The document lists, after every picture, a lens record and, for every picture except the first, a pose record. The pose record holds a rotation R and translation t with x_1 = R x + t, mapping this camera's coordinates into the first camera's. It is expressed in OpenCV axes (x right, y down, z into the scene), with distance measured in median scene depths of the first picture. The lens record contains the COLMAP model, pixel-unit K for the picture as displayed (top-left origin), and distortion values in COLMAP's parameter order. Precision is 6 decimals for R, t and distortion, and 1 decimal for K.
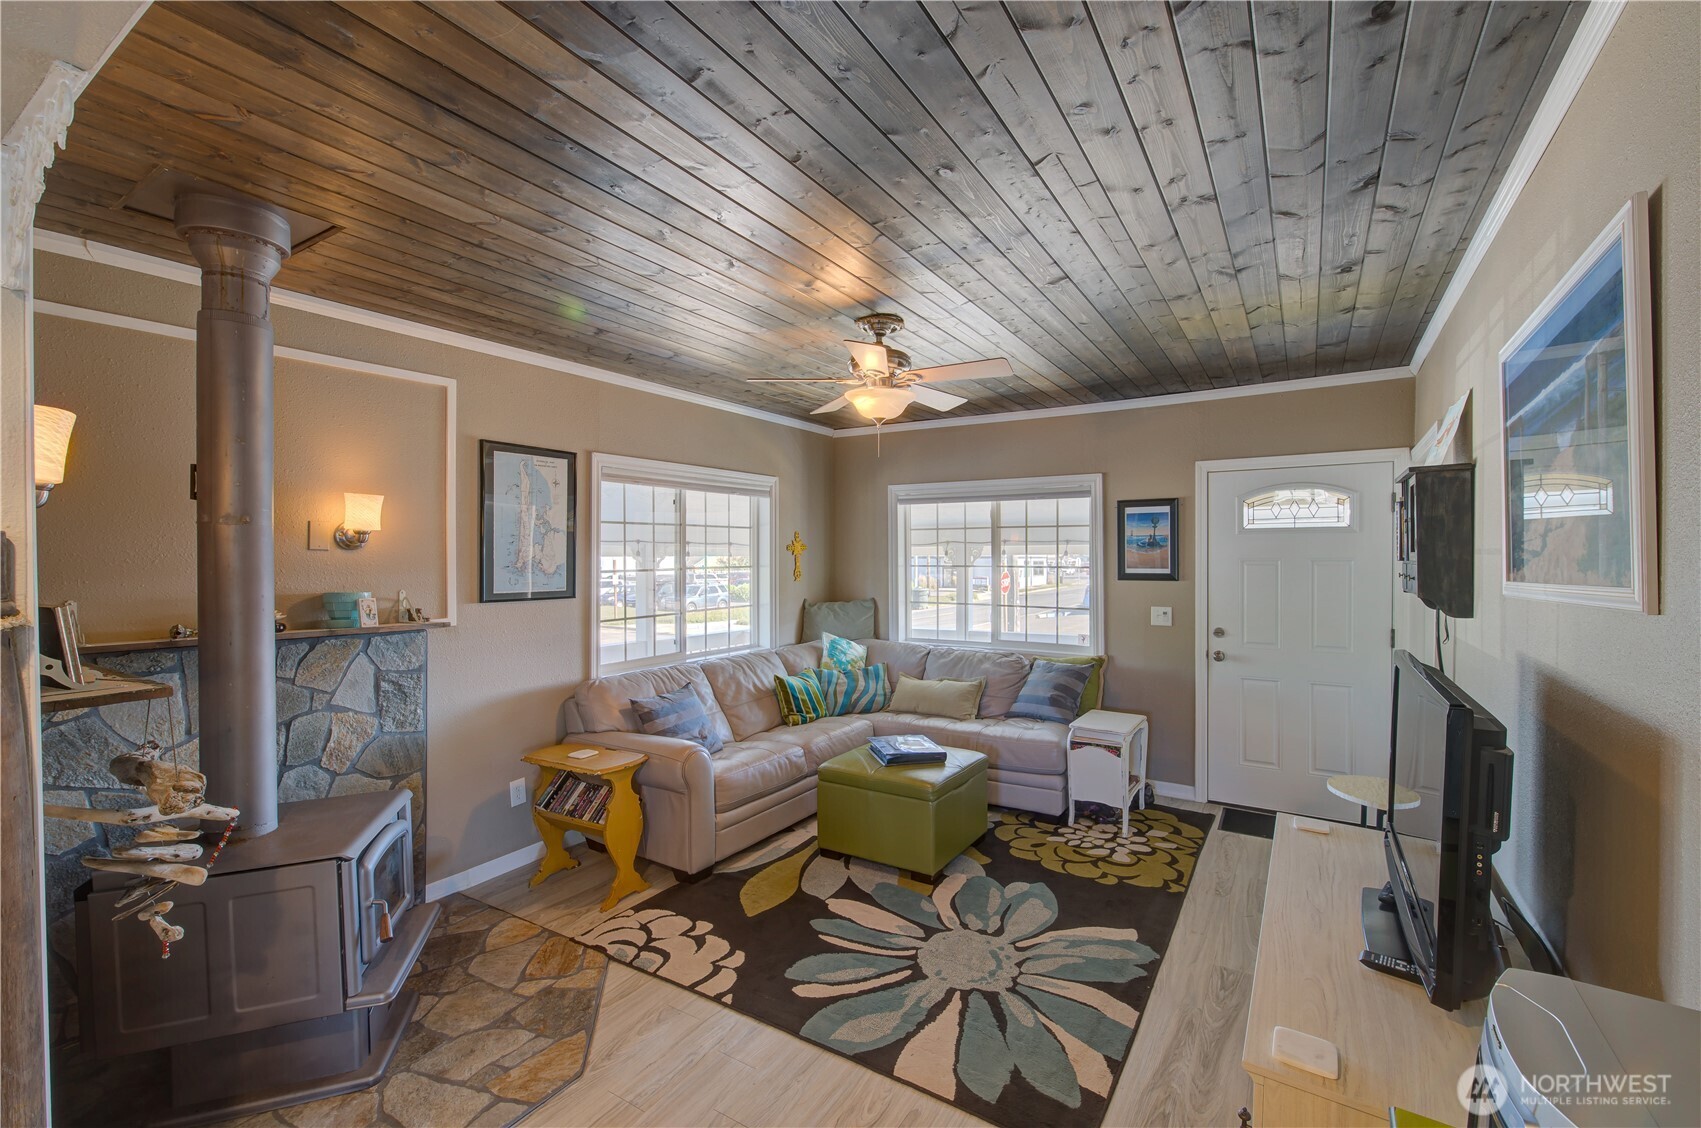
lens RADIAL K [[721.2, 0, 861.0], [0, 721.2, 557.6], [0, 0, 1]] dist [-0.002595, -0.001120]
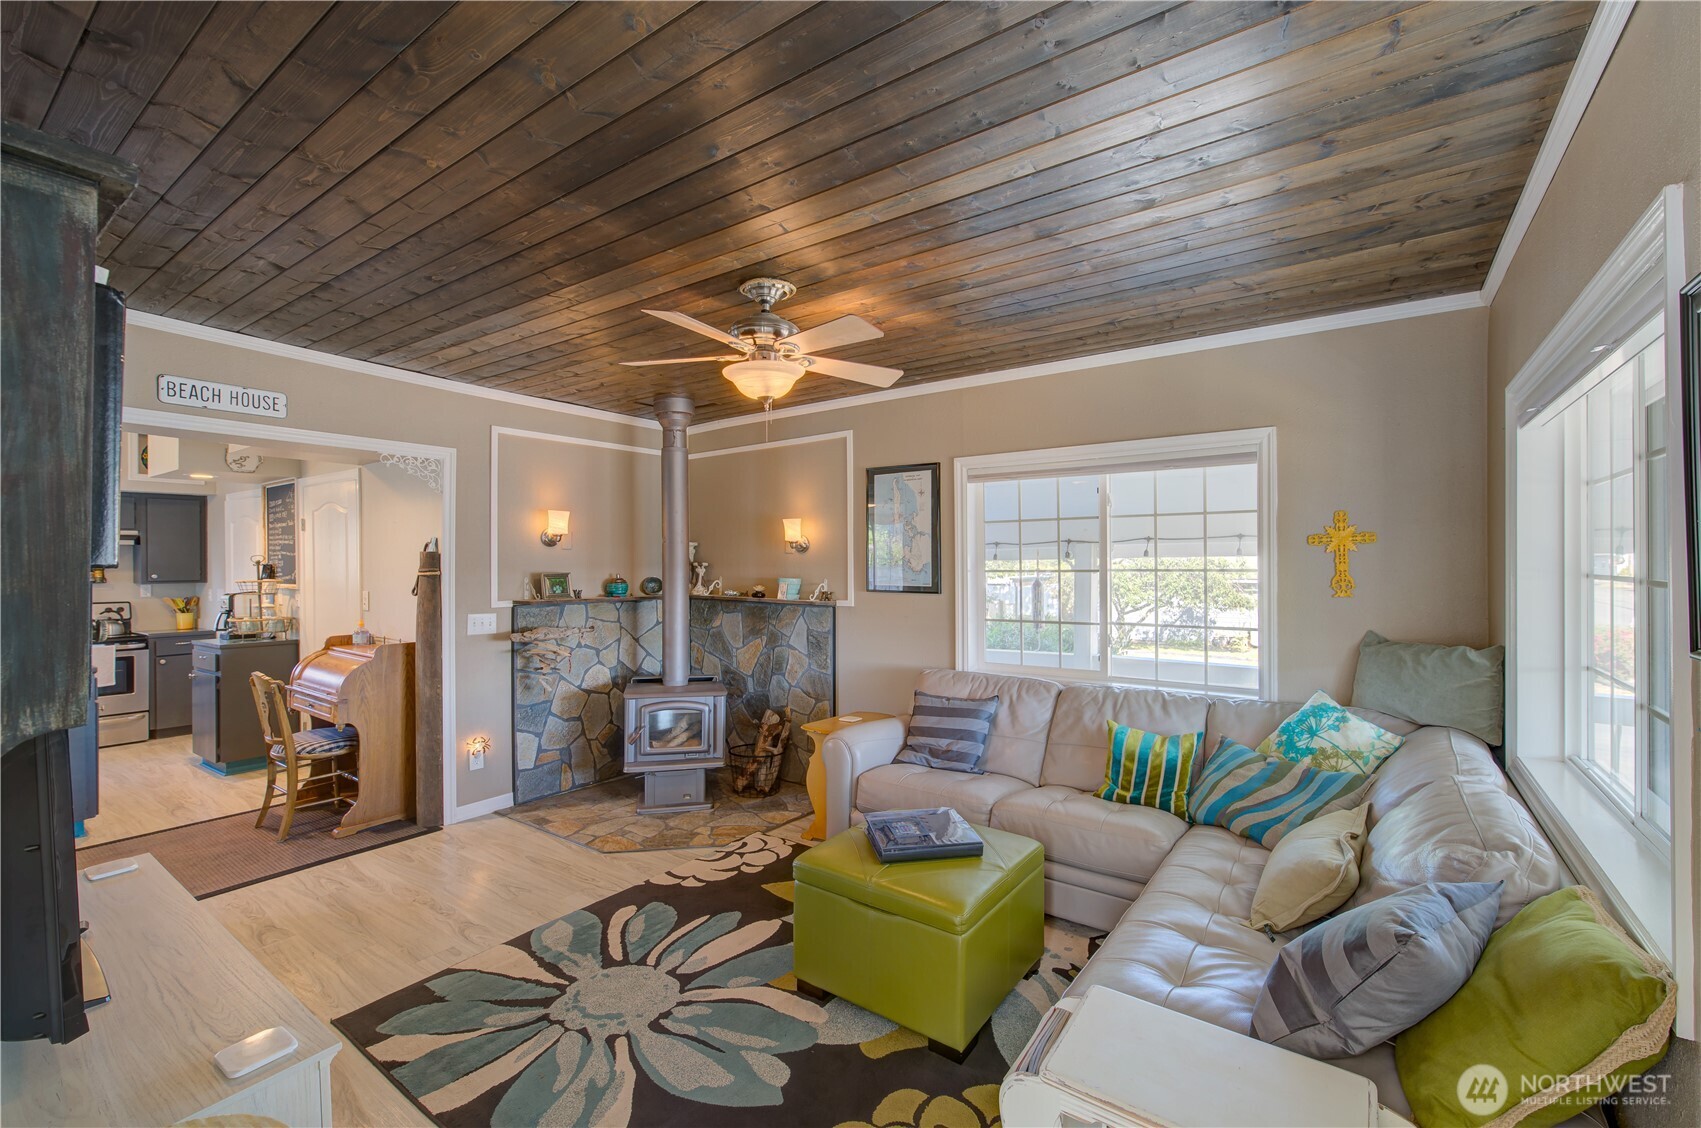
lens RADIAL K [[721.2, 0, 859.7], [0, 721.2, 568.7], [0, 0, 1]] dist [-0.002595, -0.001120]
pose [[-0.061353, 0.014469, -0.998011, 0.961216], [0.002994, 0.999893, 0.014312, 0.001815], [0.998112, -0.002110, -0.061390, 1.268639]]
